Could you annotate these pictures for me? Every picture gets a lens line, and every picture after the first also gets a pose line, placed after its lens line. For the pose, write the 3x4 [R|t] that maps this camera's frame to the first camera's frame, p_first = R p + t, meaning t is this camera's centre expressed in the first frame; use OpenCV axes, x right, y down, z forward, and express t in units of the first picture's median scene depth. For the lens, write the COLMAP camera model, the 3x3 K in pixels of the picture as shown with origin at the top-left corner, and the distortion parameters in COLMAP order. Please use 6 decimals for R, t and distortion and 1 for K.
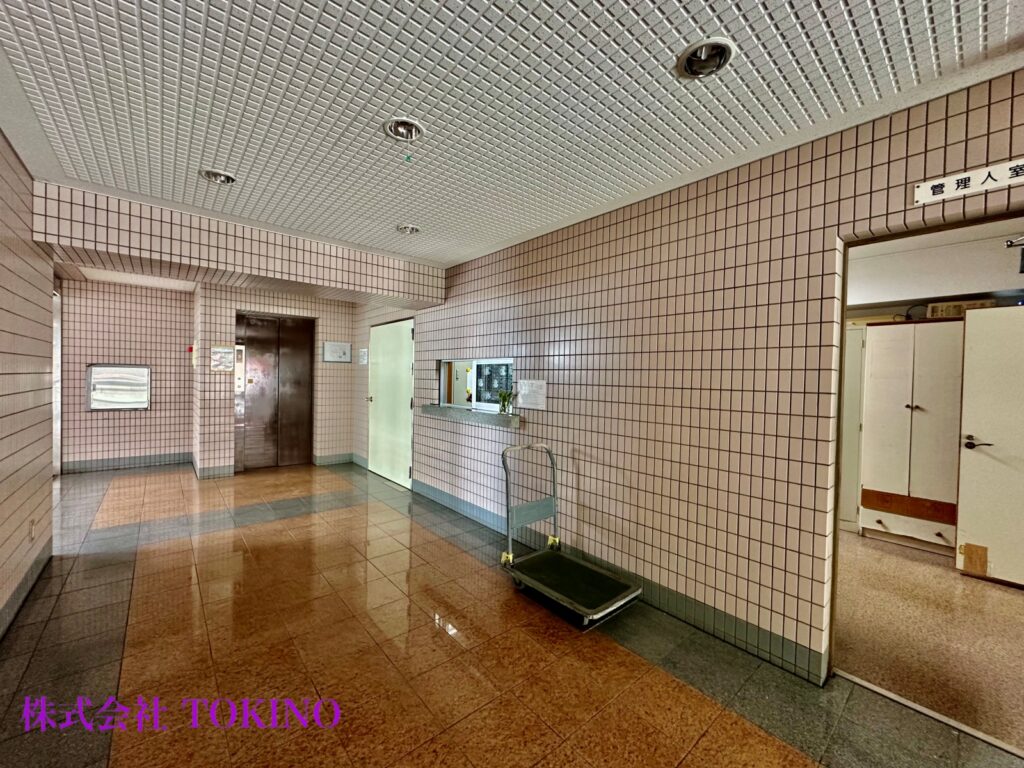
lens RADIAL K [[409.0, 0, 511.6], [0, 409.0, 384.9], [0, 0, 1]] dist [-0.005265, 0.001531]
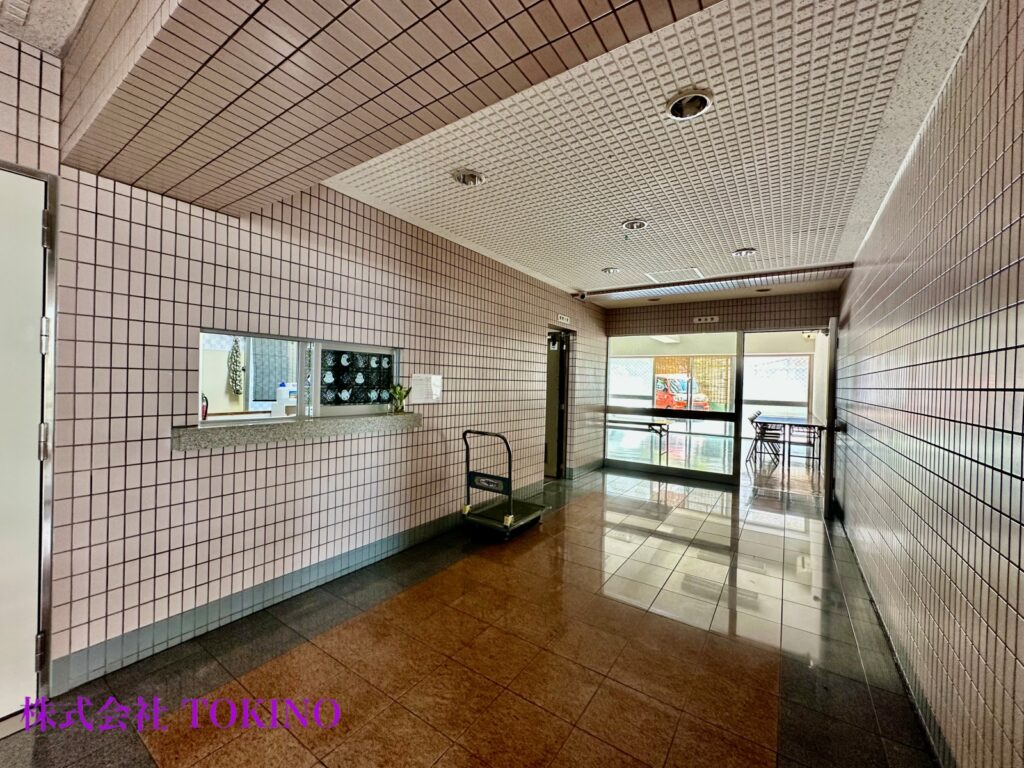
lens RADIAL K [[409.0, 0, 511.6], [0, 409.0, 384.9], [0, 0, 1]] dist [-0.005265, 0.001531]
pose [[-0.261857, -0.035921, 0.964438, -0.937139], [-0.015767, 0.999333, 0.032940, -0.022208], [-0.964978, -0.006581, -0.262249, 1.035143]]
